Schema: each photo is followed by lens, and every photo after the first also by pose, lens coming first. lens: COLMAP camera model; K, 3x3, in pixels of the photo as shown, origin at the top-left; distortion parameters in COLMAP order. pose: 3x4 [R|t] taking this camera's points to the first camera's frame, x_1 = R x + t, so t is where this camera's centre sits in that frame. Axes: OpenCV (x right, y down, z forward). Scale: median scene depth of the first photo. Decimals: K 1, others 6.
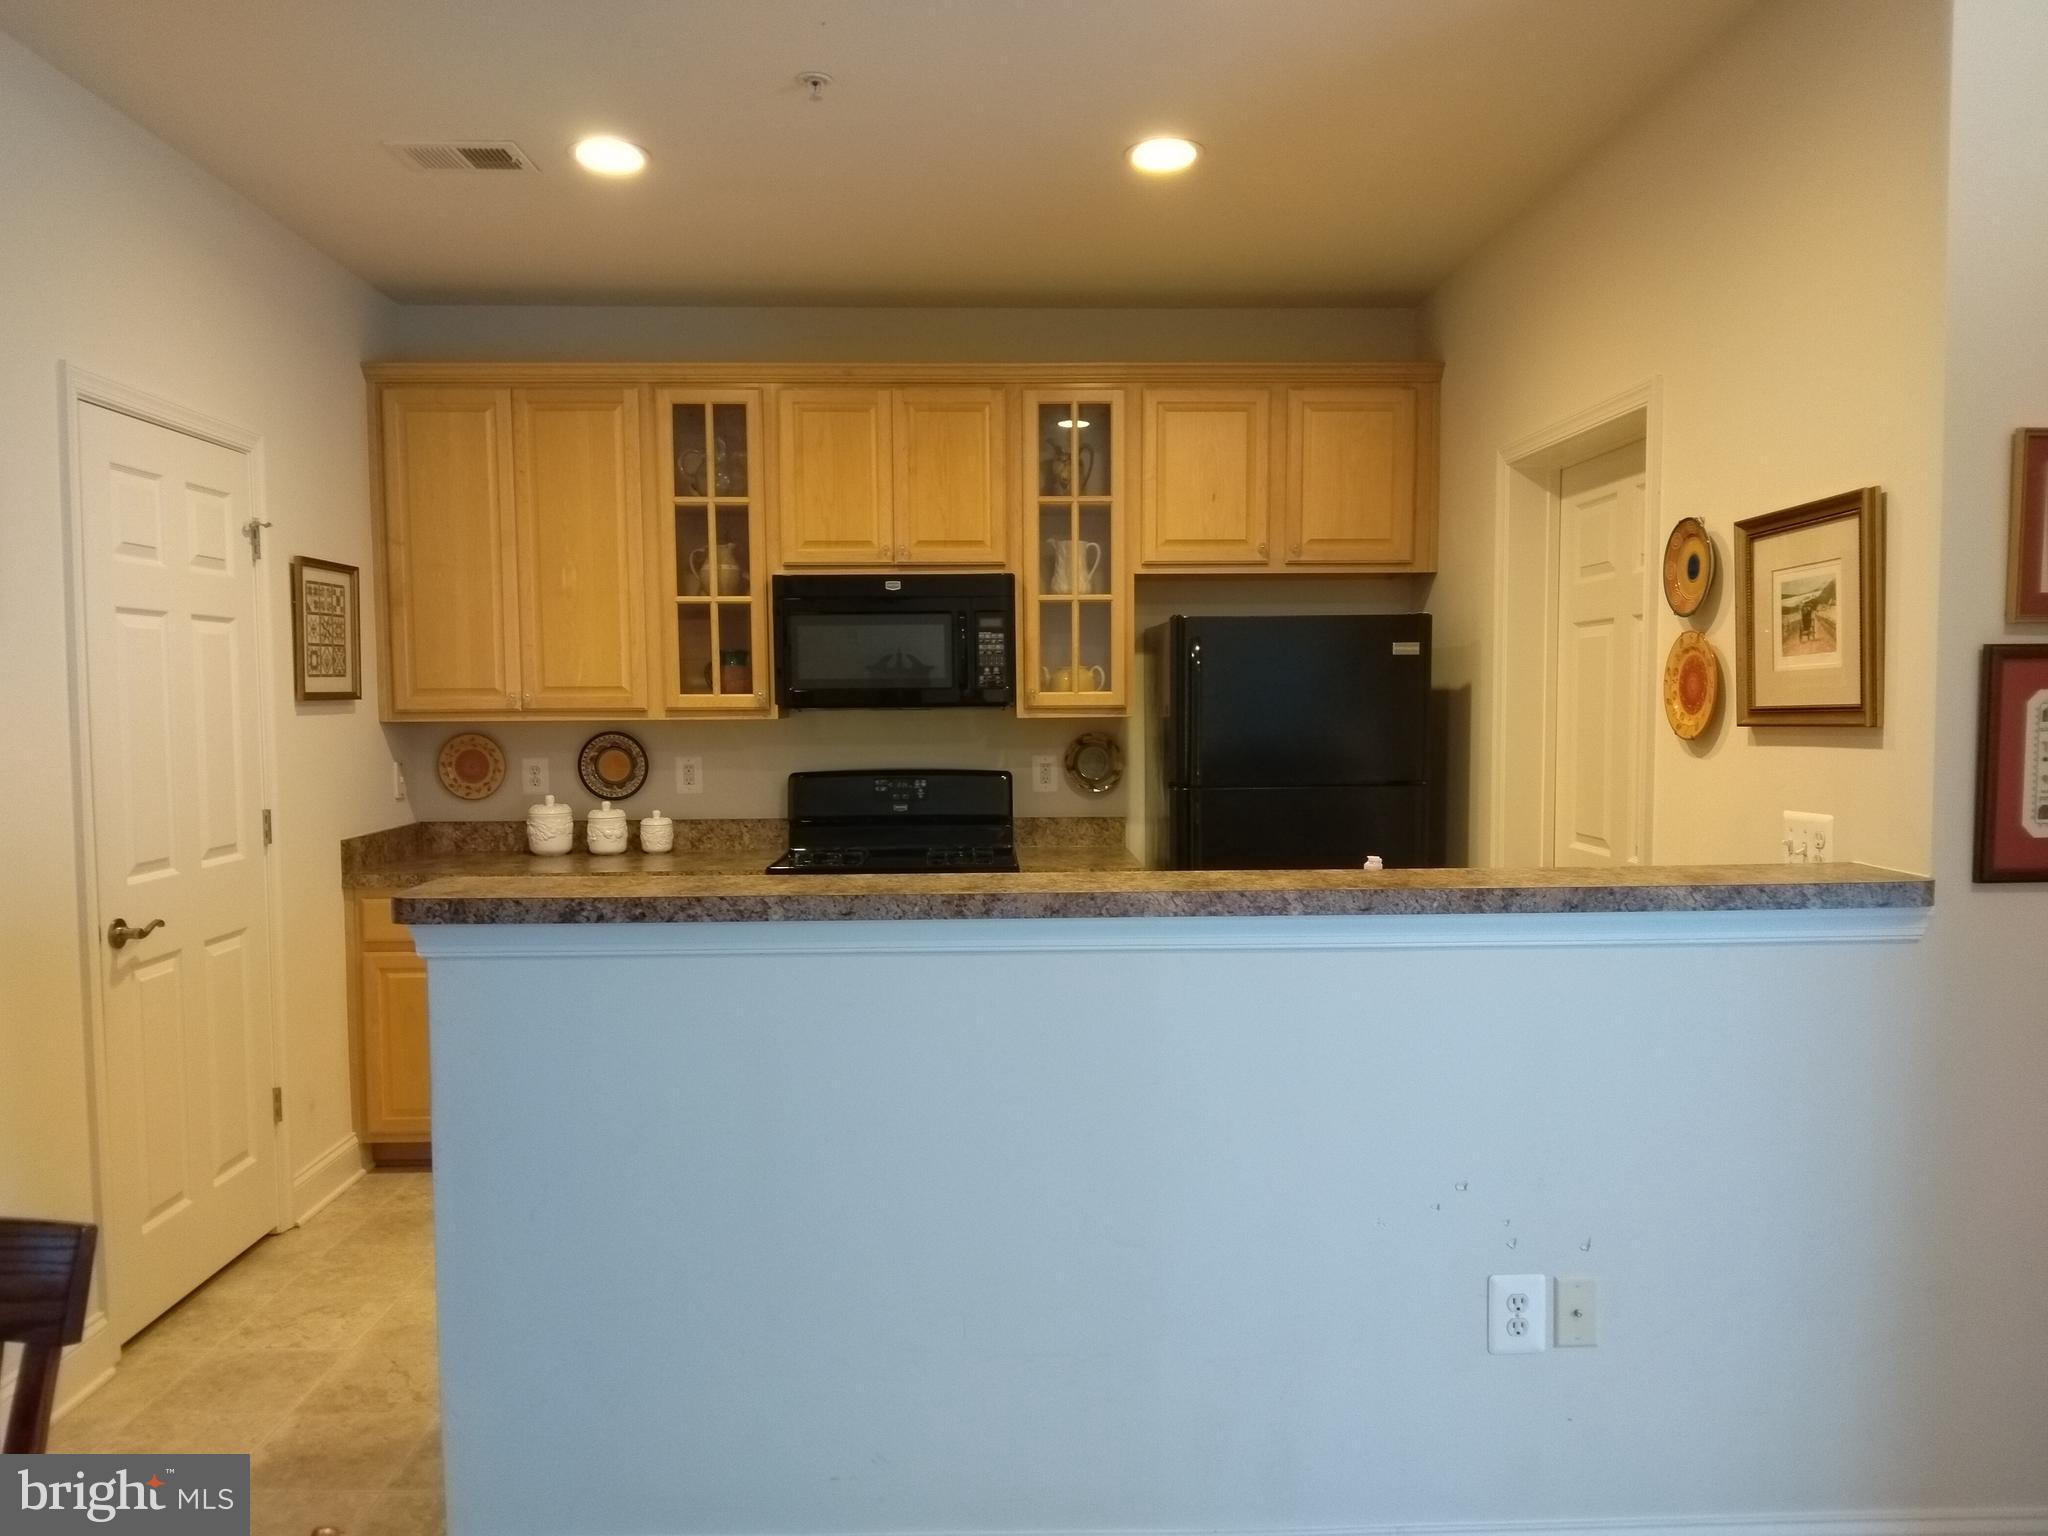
lens RADIAL K [[1503.8, 0, 1019.0], [0, 1503.8, 793.3], [0, 0, 1]] dist [0.081734, -0.131550]
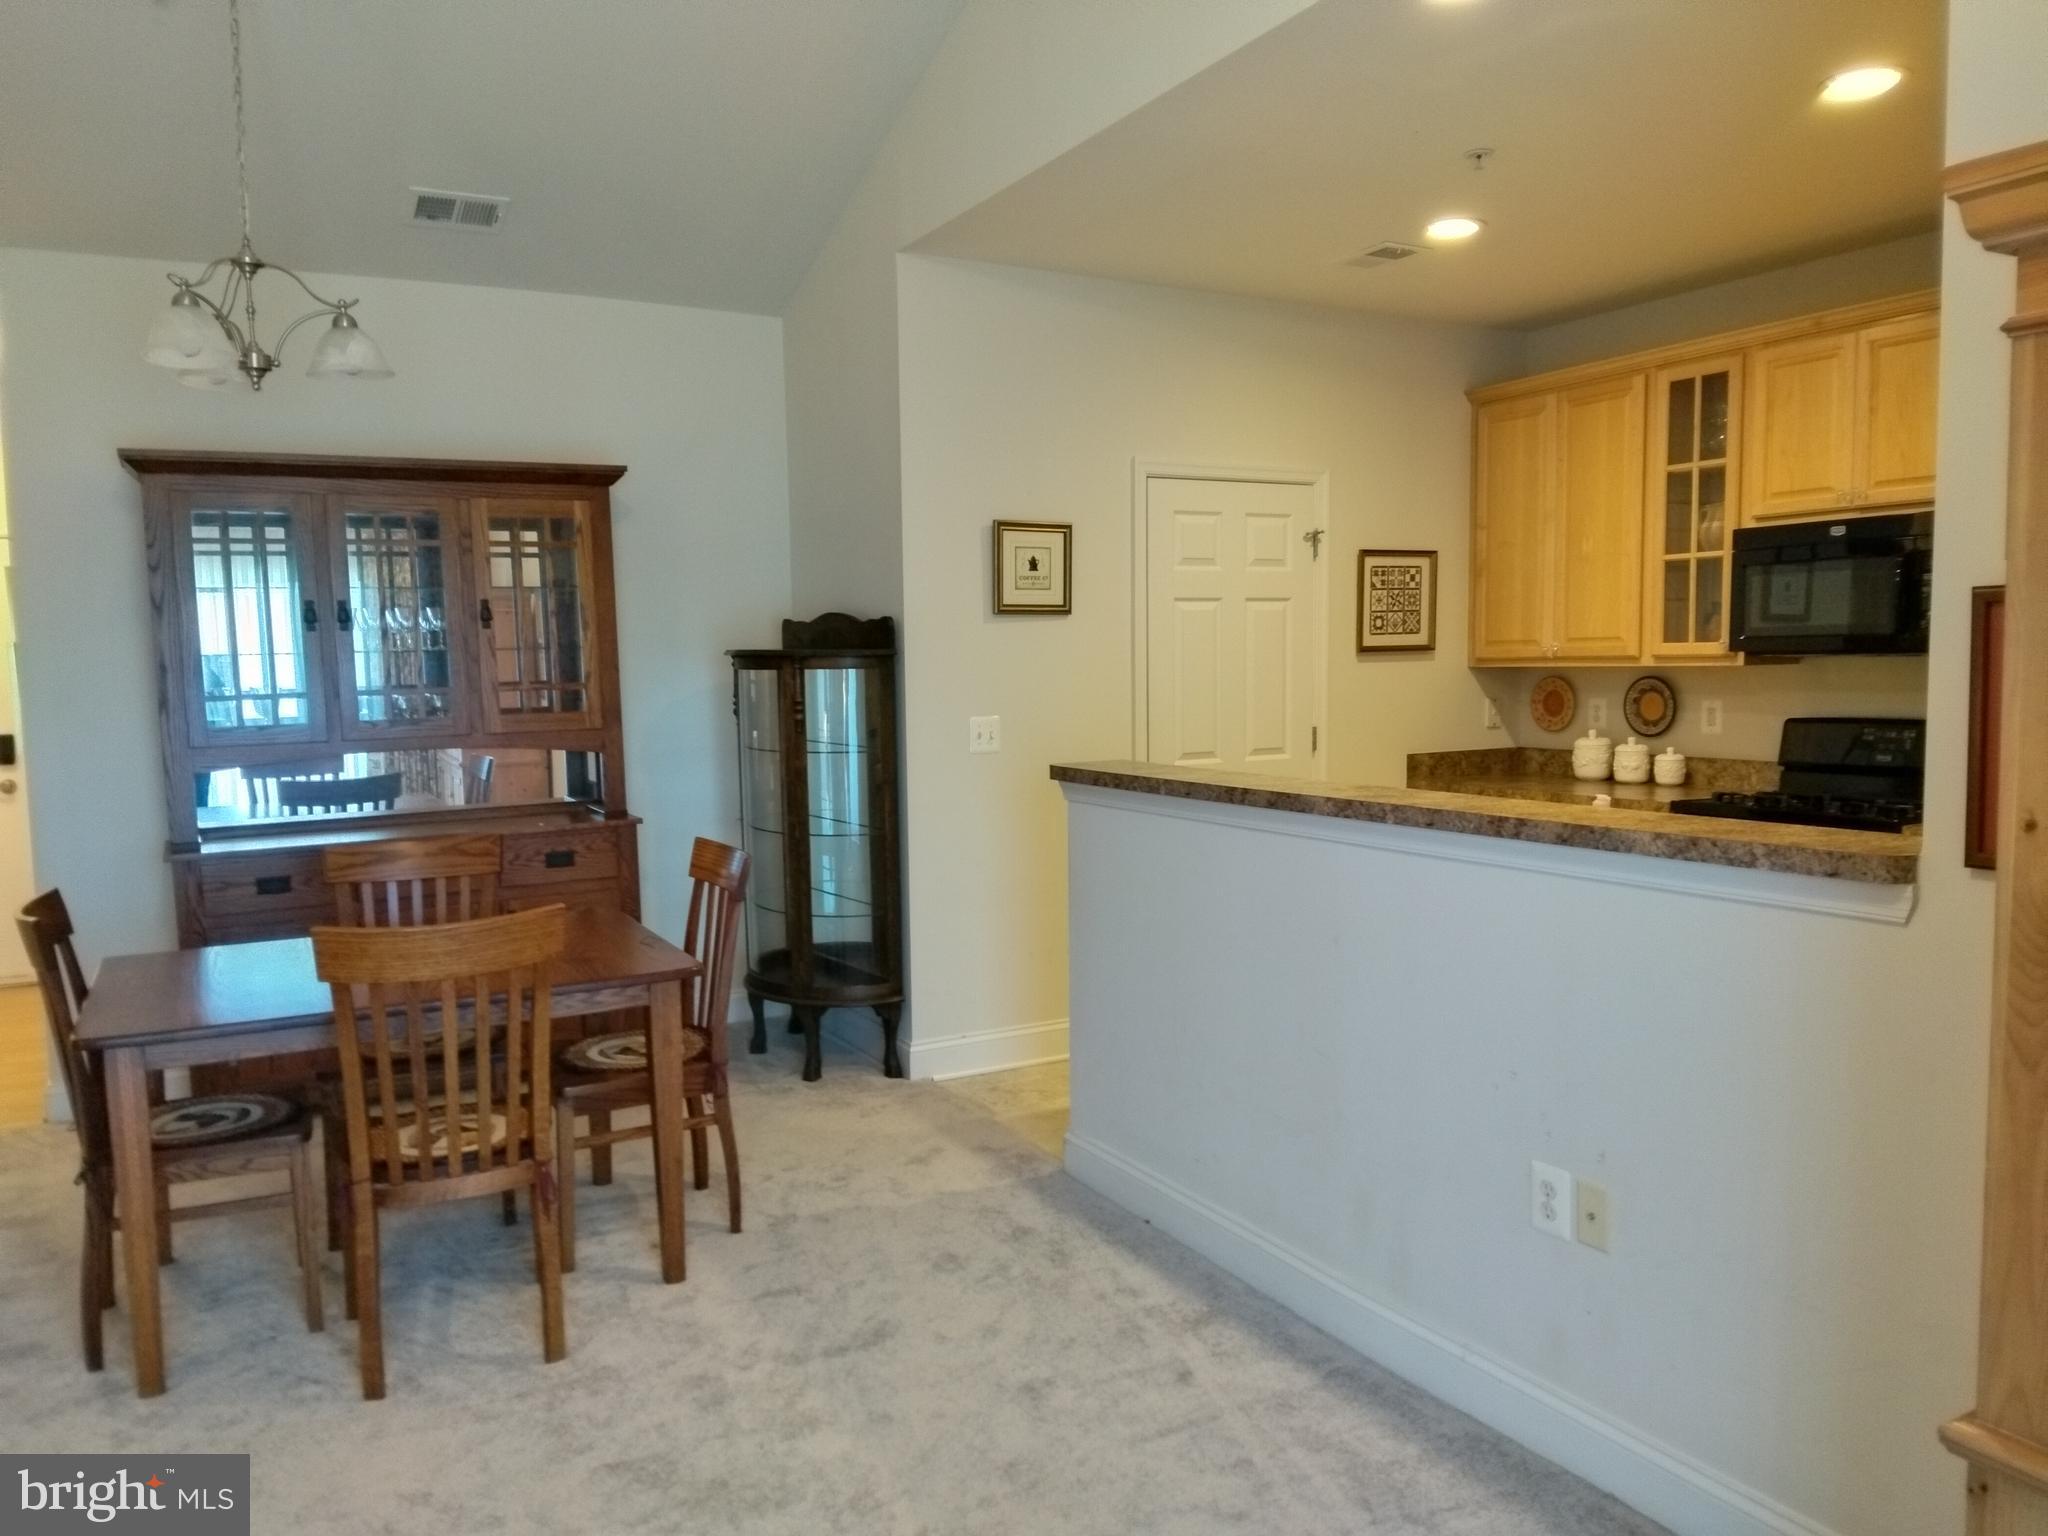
lens RADIAL K [[1488.1, 0, 1021.5], [0, 1488.1, 801.0], [0, 0, 1]] dist [0.058201, -0.096915]
pose [[0.457656, 0.084965, -0.885061, 0.556003], [-0.046321, 0.996350, 0.071696, -0.006754], [0.887922, 0.008185, 0.459921, 0.070564]]
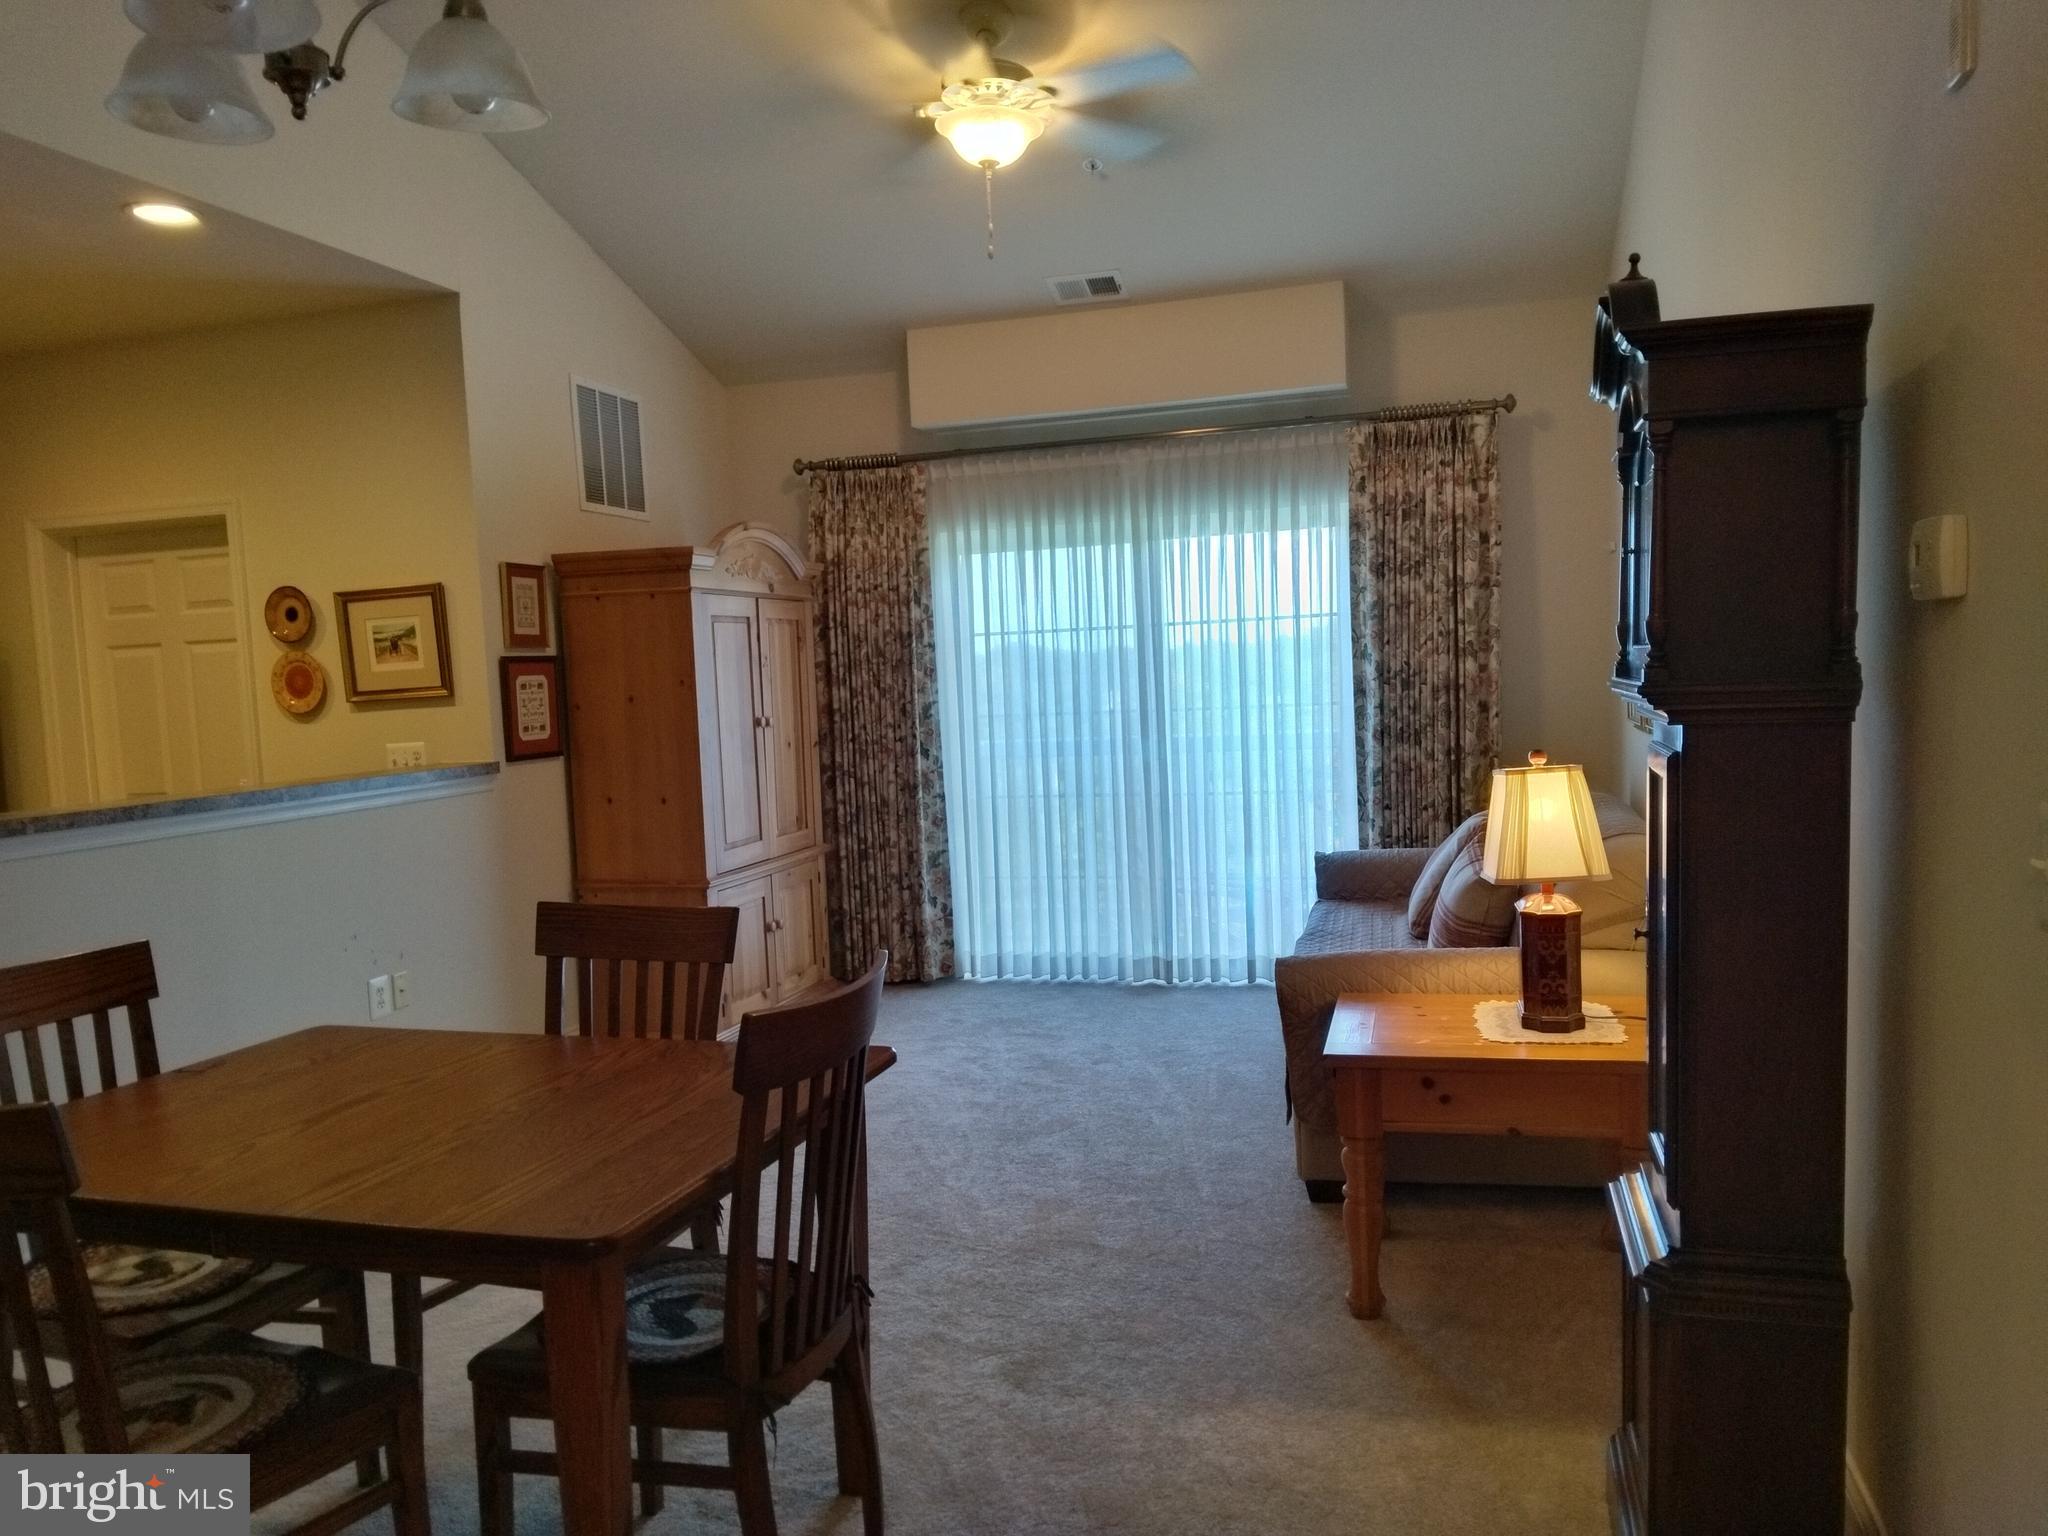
lens RADIAL K [[1512.5, 0, 1019.7], [0, 1512.5, 798.2], [0, 0, 1]] dist [0.073339, -0.129632]
pose [[0.310633, -0.085649, 0.946663, -0.630472], [0.104616, 0.992962, 0.055509, 0.032567], [-0.944755, 0.081793, 0.317408, -0.211860]]
